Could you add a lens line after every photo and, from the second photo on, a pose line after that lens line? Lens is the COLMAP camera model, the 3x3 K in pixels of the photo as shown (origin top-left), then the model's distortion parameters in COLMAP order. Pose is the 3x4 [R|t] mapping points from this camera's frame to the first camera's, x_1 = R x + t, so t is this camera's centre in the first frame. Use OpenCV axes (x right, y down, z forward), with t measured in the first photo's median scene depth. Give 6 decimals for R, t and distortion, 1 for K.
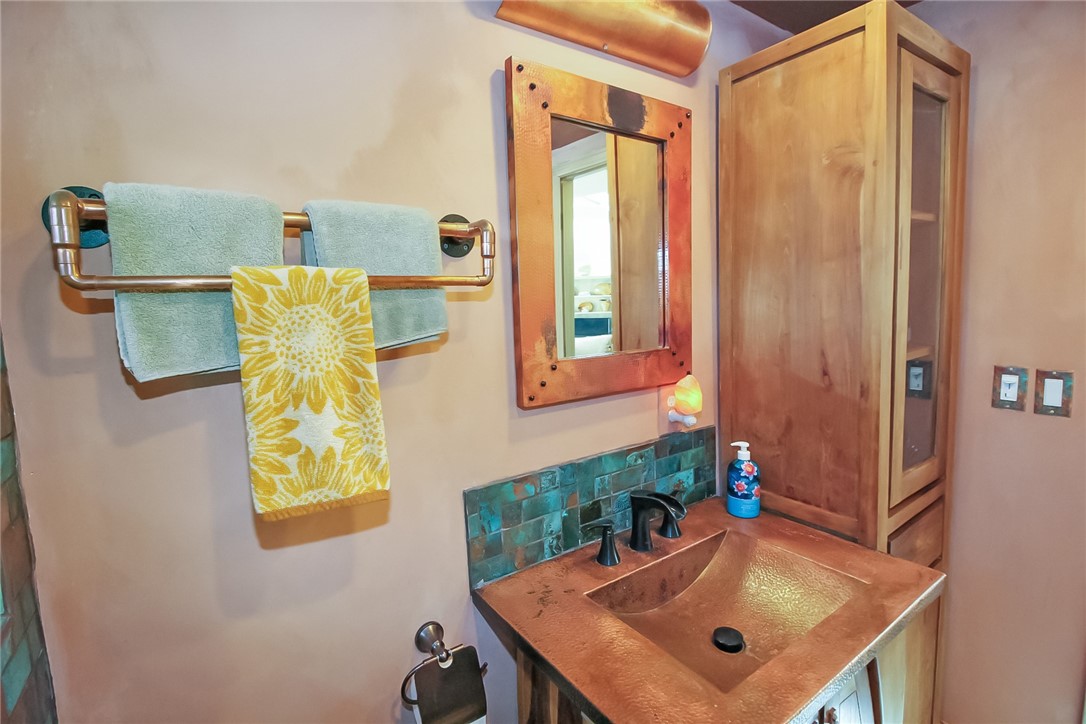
lens RADIAL K [[510.7, 0, 542.1], [0, 510.7, 350.6], [0, 0, 1]] dist [-0.001107, -0.014422]
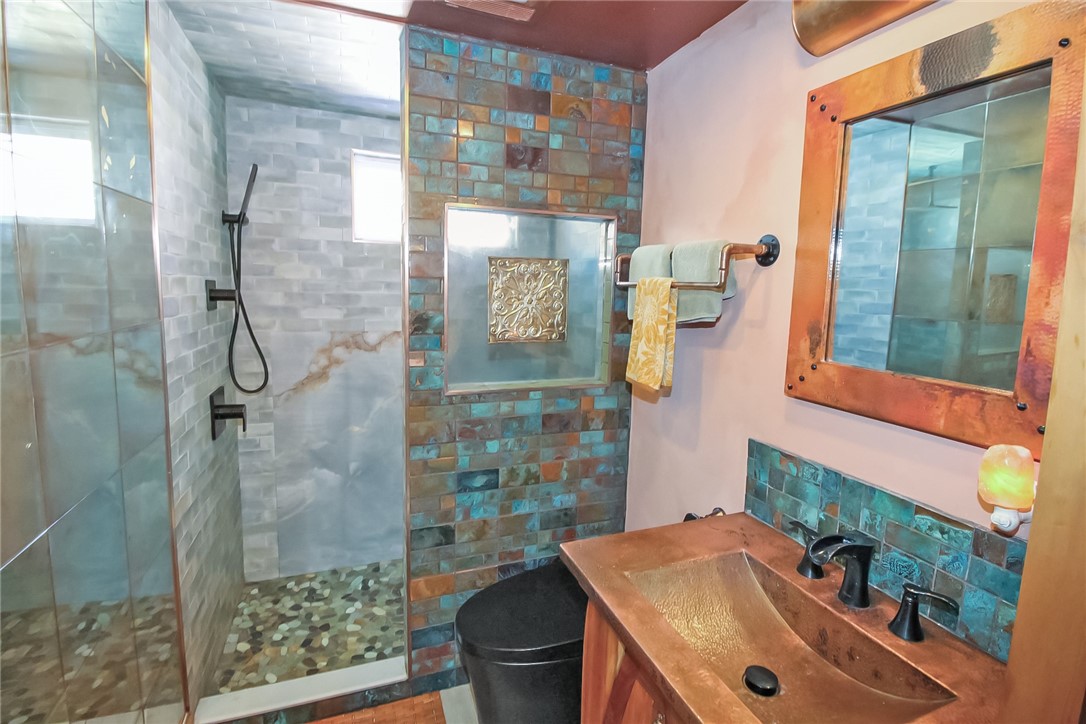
lens RADIAL K [[521.8, 0, 546.7], [0, 521.8, 357.6], [0, 0, 1]] dist [-0.003135, -0.007610]
pose [[-0.245412, 0.159707, -0.956173, 1.169137], [-0.110176, 0.975350, 0.191188, -0.129021], [0.963138, 0.152267, -0.221767, 0.690010]]
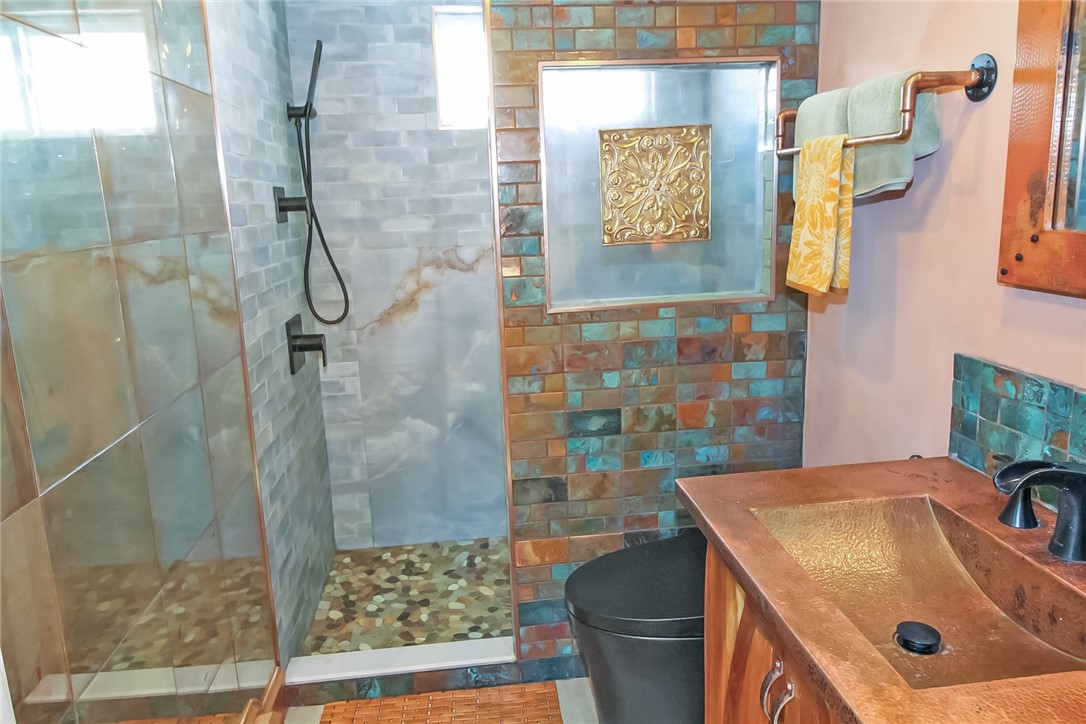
lens RADIAL K [[755.8, 0, 543.0], [0, 755.8, 362.0], [0, 0, 1]] dist [0.037478, -0.060250]
pose [[-0.475505, 0.239266, -0.846550, 1.319079], [-0.028010, 0.957697, 0.286413, -0.089906], [0.879267, 0.159902, -0.448687, 0.878934]]
